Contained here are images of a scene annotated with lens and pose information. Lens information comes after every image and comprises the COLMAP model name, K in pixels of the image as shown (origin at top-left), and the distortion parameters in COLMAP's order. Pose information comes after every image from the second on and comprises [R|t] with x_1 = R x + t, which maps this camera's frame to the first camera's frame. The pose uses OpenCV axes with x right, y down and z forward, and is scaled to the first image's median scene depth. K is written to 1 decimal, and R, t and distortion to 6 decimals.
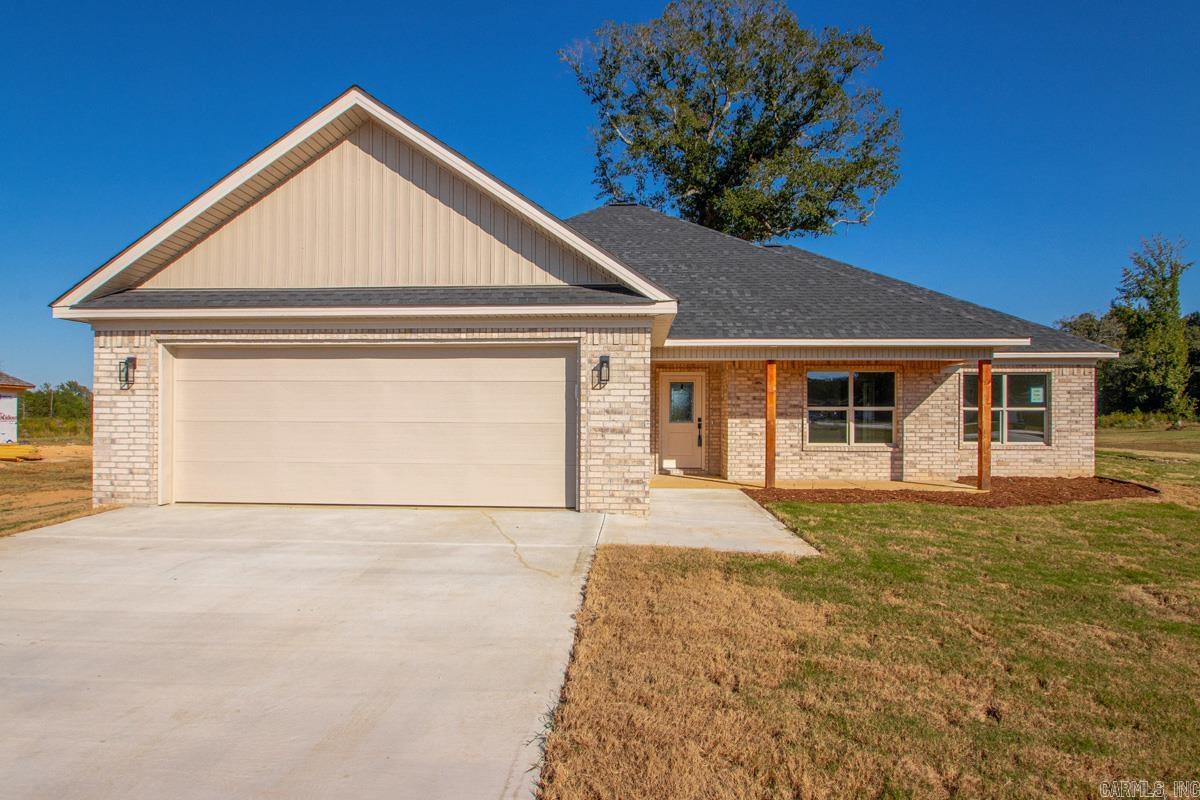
lens RADIAL K [[592.8, 0, 638.6], [0, 592.8, 417.3], [0, 0, 1]] dist [-0.014562, 0.001338]
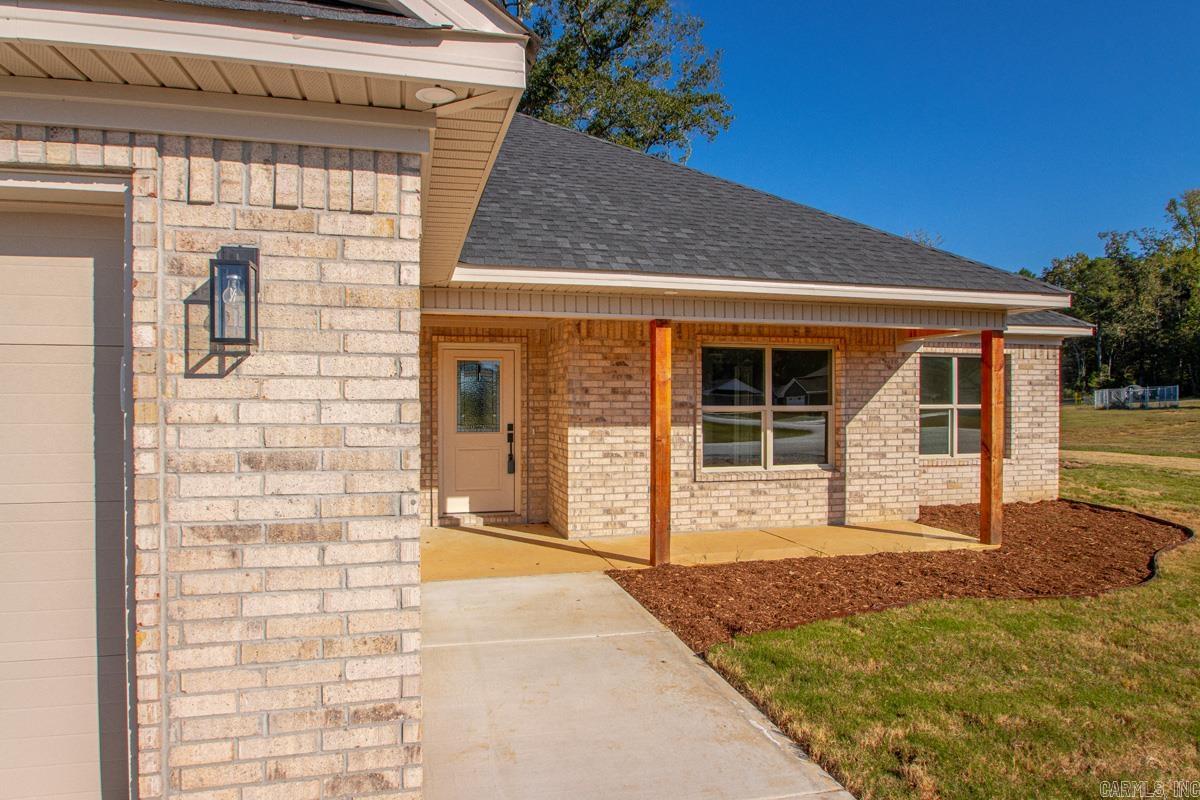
lens RADIAL K [[657.6, 0, 590.6], [0, 657.6, 406.7], [0, 0, 1]] dist [-0.019476, 0.005149]
pose [[0.963692, -0.004907, 0.266970, 0.009793], [0.003530, 0.999978, 0.005638, -0.023995], [-0.266991, -0.004491, 0.963688, 0.468307]]
